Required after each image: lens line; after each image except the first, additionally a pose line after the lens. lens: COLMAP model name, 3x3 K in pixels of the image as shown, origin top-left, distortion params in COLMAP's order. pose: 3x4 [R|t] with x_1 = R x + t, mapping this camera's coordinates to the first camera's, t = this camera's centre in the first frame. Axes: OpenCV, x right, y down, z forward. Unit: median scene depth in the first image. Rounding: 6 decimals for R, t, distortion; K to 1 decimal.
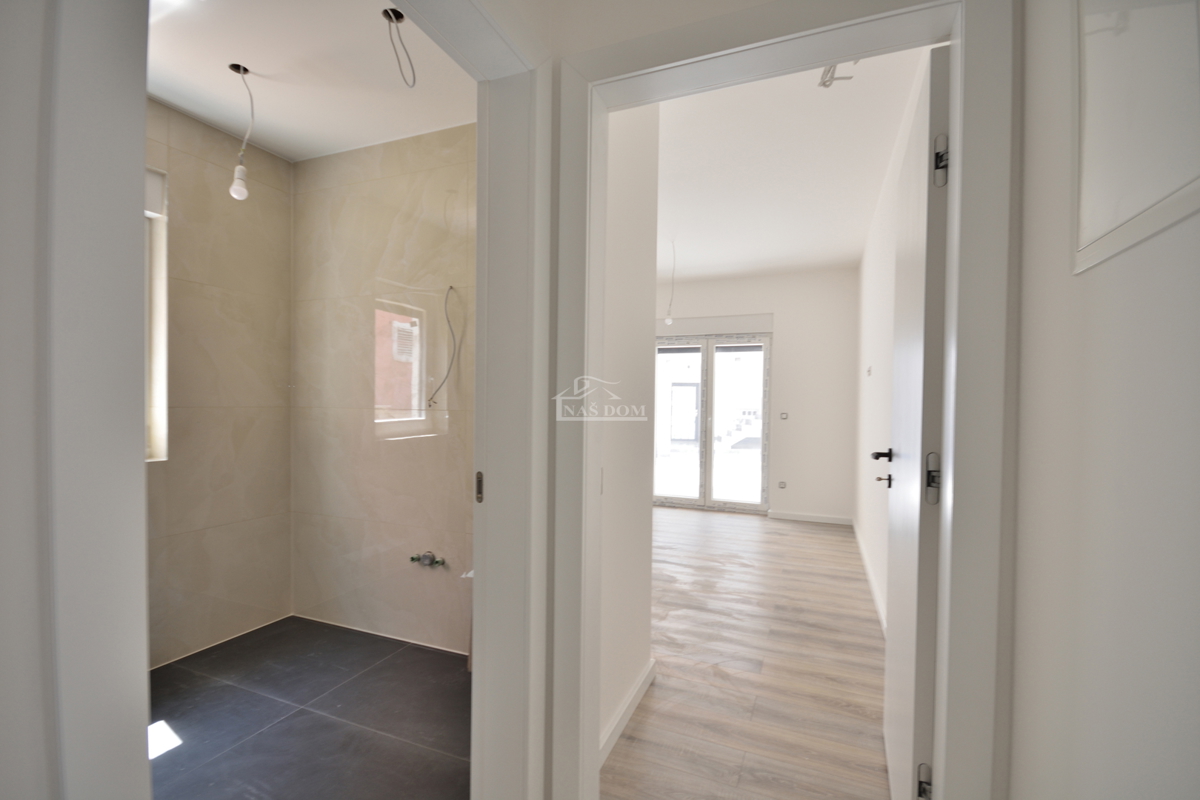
lens RADIAL K [[519.9, 0, 604.8], [0, 519.9, 411.2], [0, 0, 1]] dist [-0.001928, -0.000004]
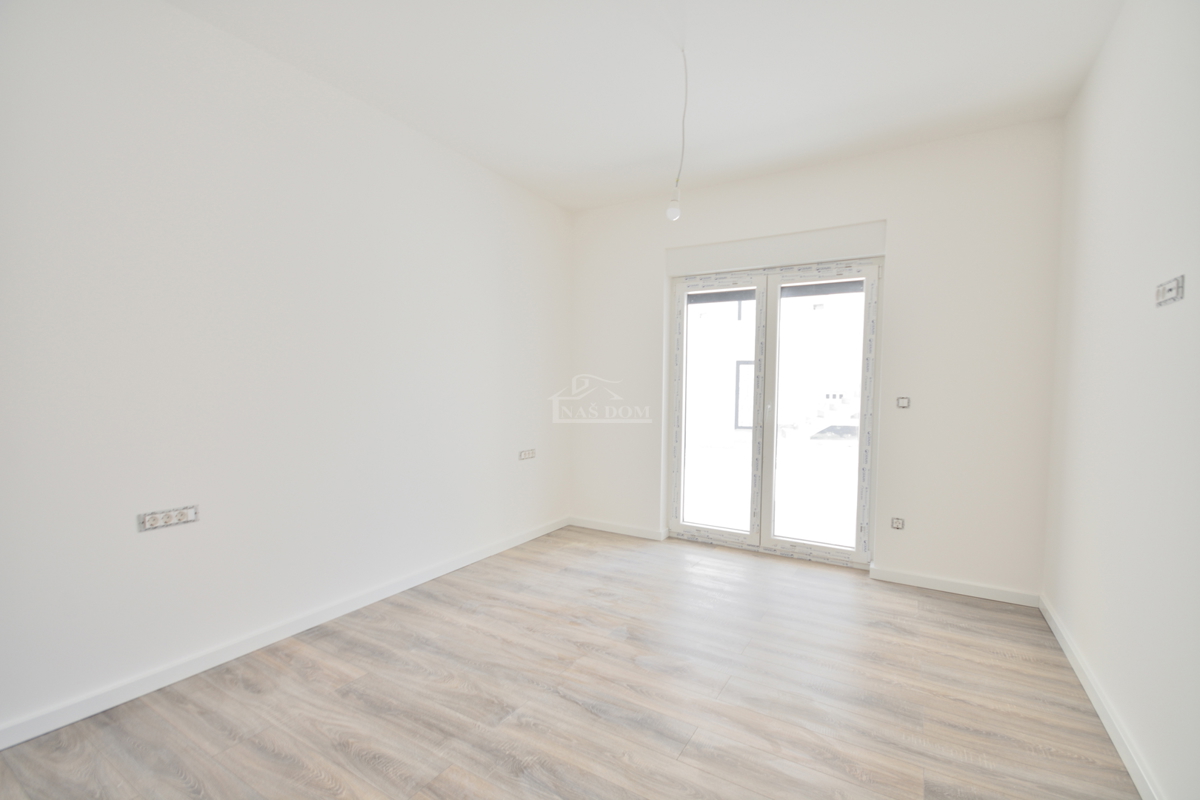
lens RADIAL K [[519.9, 0, 604.8], [0, 519.9, 411.2], [0, 0, 1]] dist [-0.001928, -0.000004]
pose [[0.989929, 0.005921, -0.141438, 0.097056], [-0.001195, 0.999439, 0.033473, 0.000015], [0.141557, -0.032967, 0.989381, 0.369068]]
